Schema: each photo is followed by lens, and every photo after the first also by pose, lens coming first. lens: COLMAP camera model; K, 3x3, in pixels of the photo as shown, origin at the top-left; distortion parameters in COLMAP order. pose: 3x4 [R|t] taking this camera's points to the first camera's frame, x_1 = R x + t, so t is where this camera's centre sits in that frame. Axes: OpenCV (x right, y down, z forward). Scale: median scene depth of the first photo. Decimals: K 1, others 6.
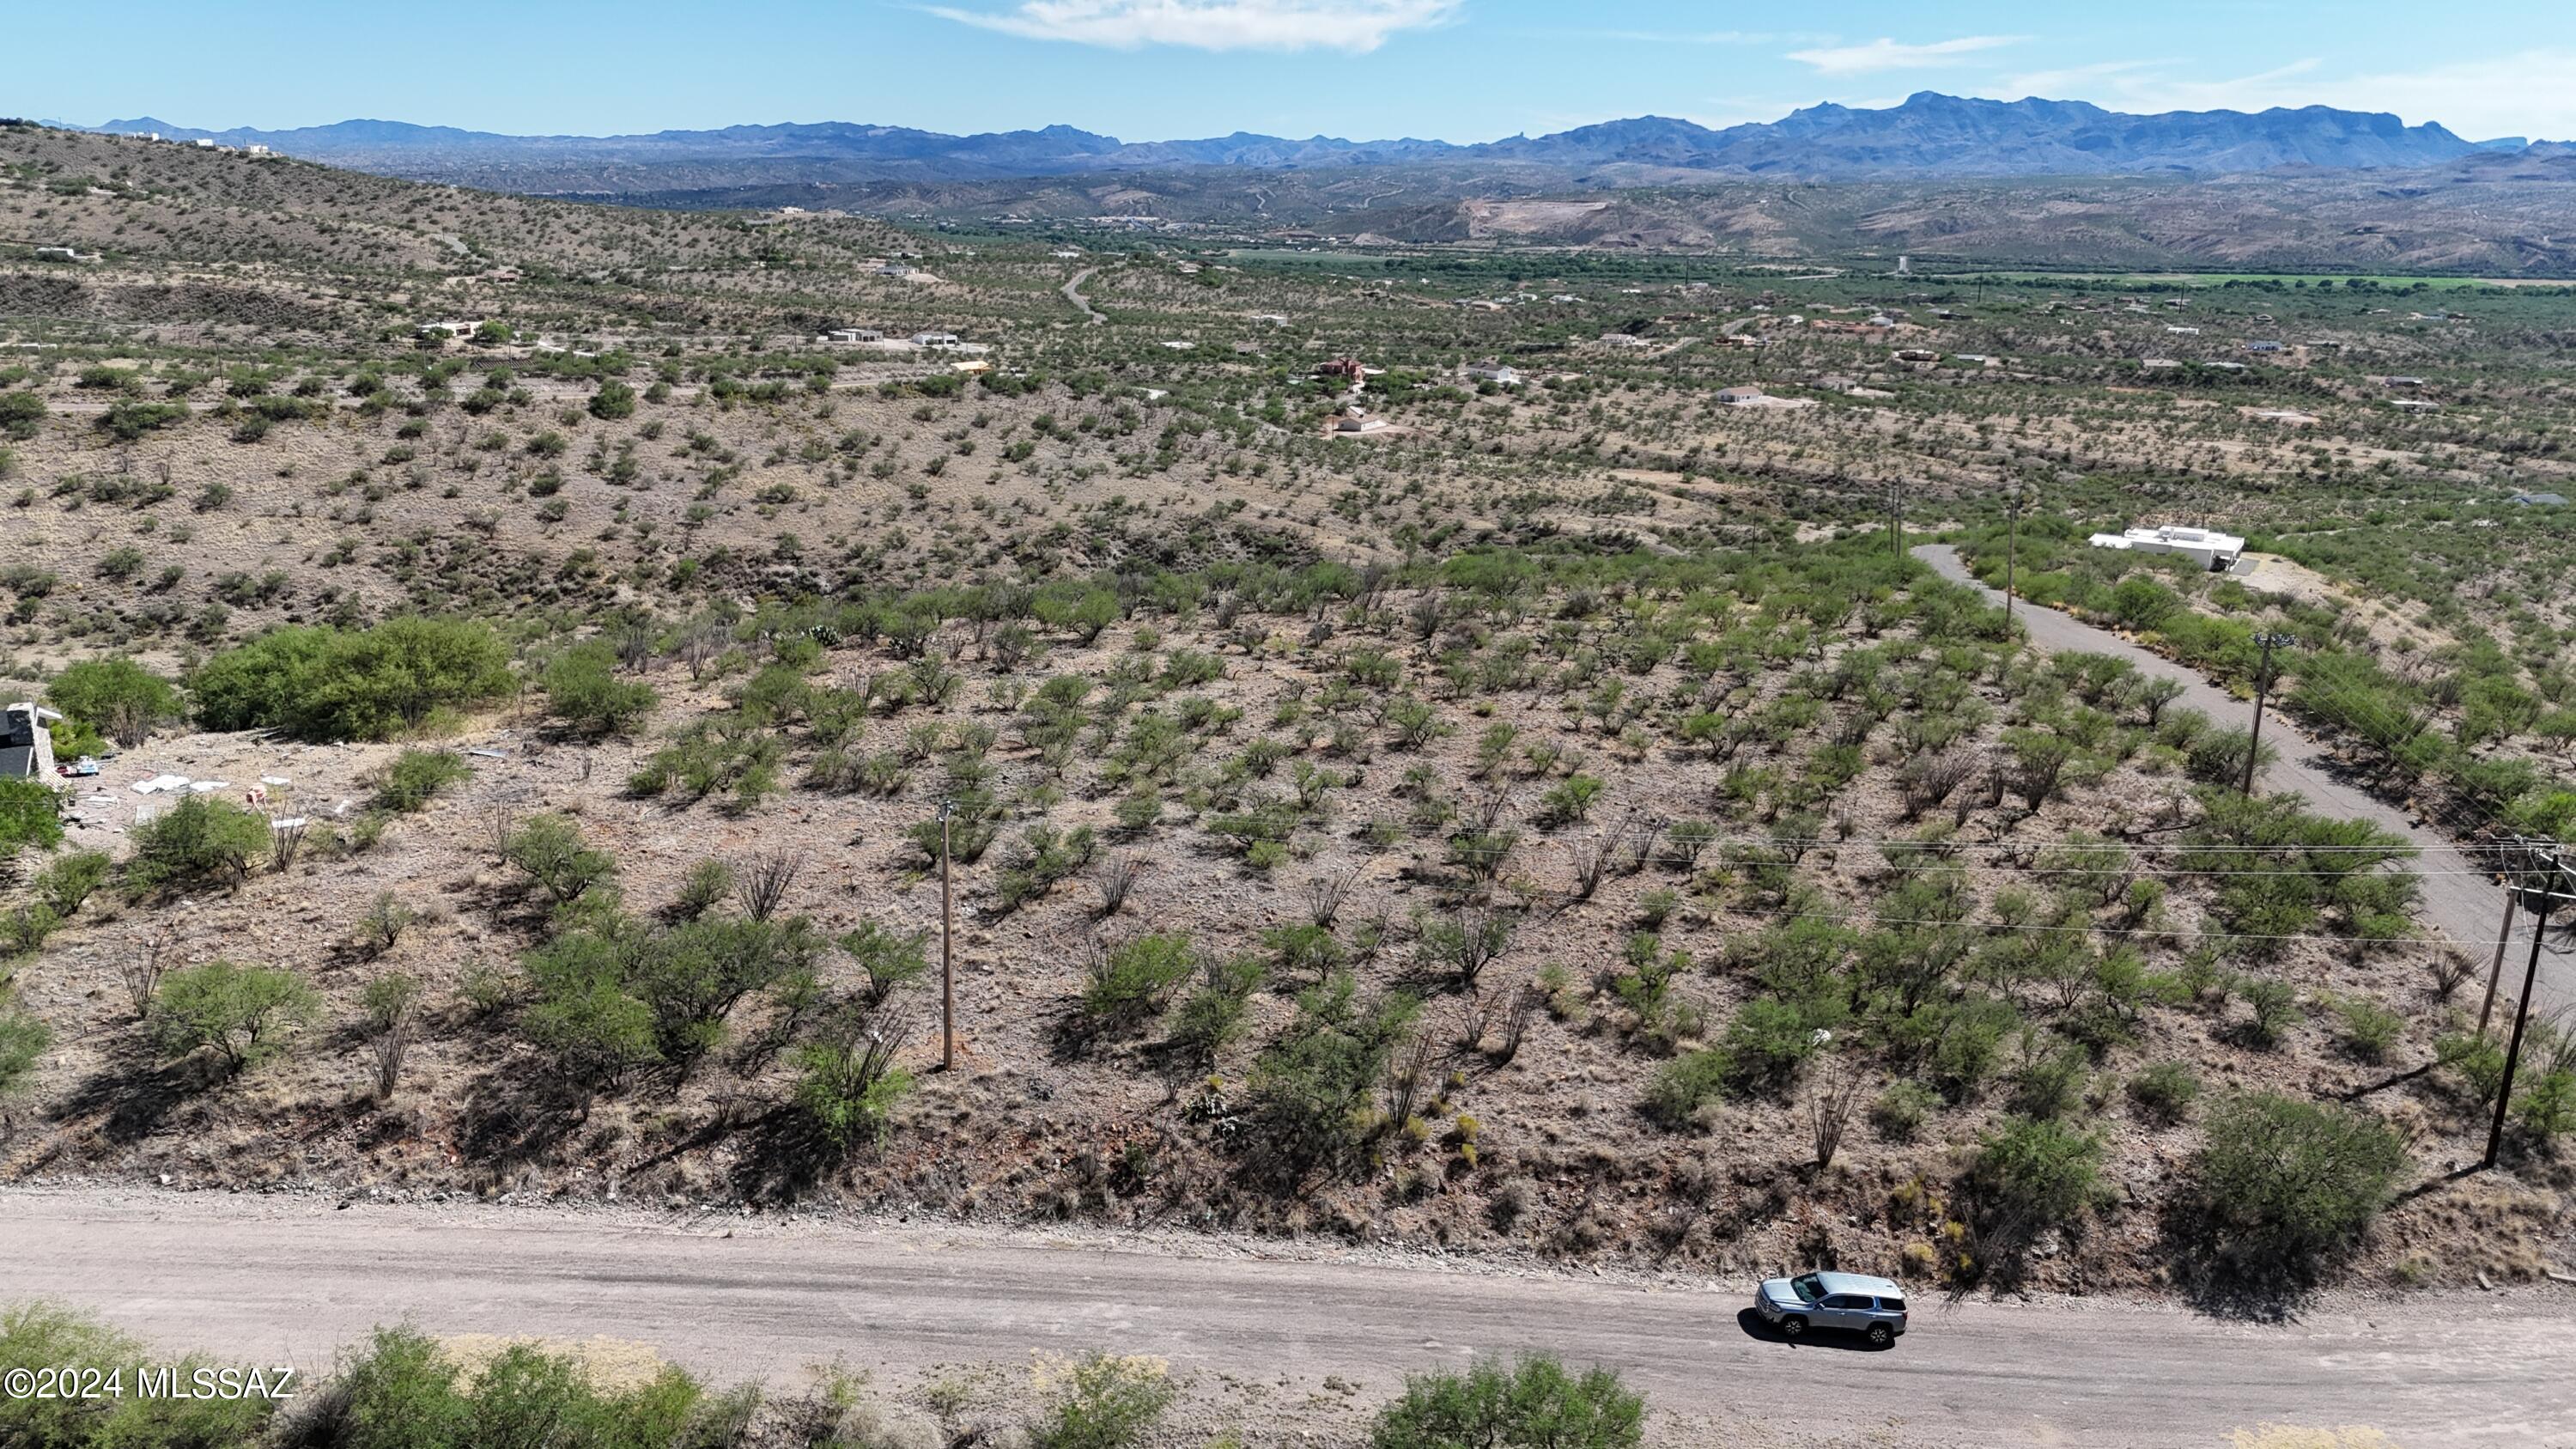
lens RADIAL K [[1893.9, 0, 1278.3], [0, 1893.9, 718.1], [0, 0, 1]] dist [0.063568, -0.058165]
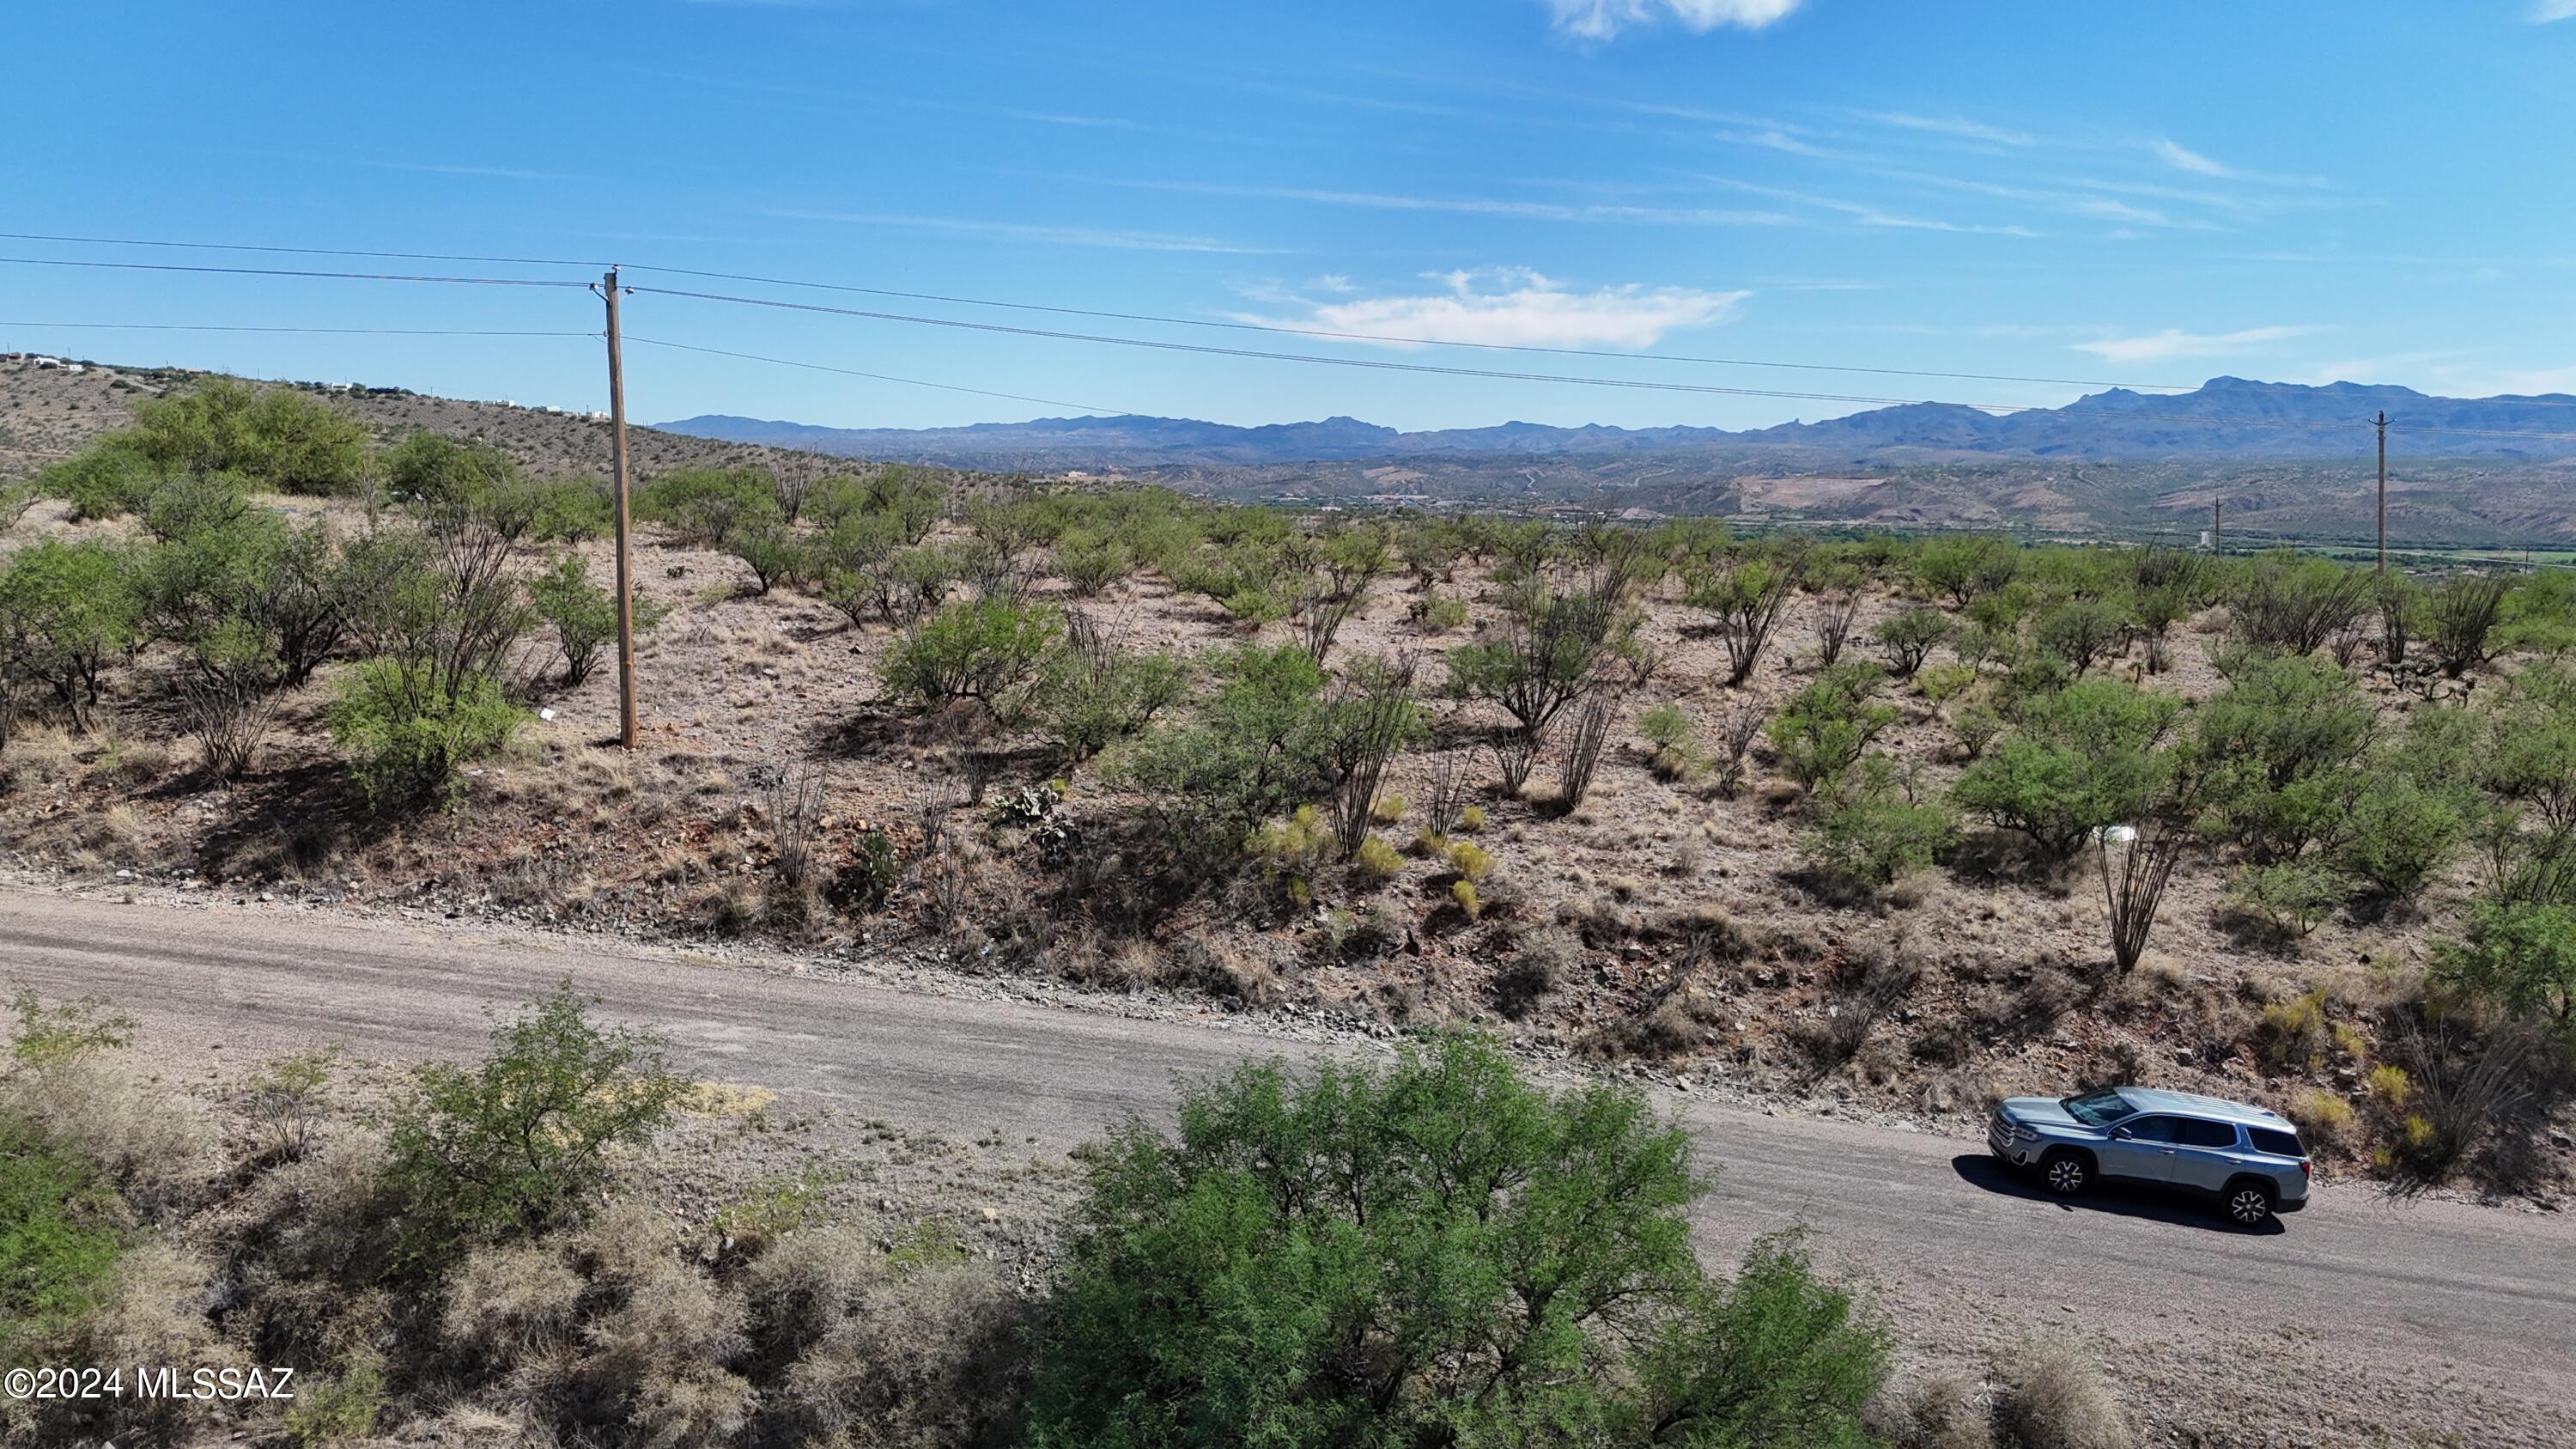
lens RADIAL K [[1893.9, 0, 1279.0], [0, 1893.9, 711.2], [0, 0, 1]] dist [0.063568, -0.058165]
pose [[0.990049, 0.019248, -0.139400, 0.117910], [-0.039465, 0.988827, -0.143750, 0.247691], [0.135076, 0.147821, 0.979747, 0.410717]]
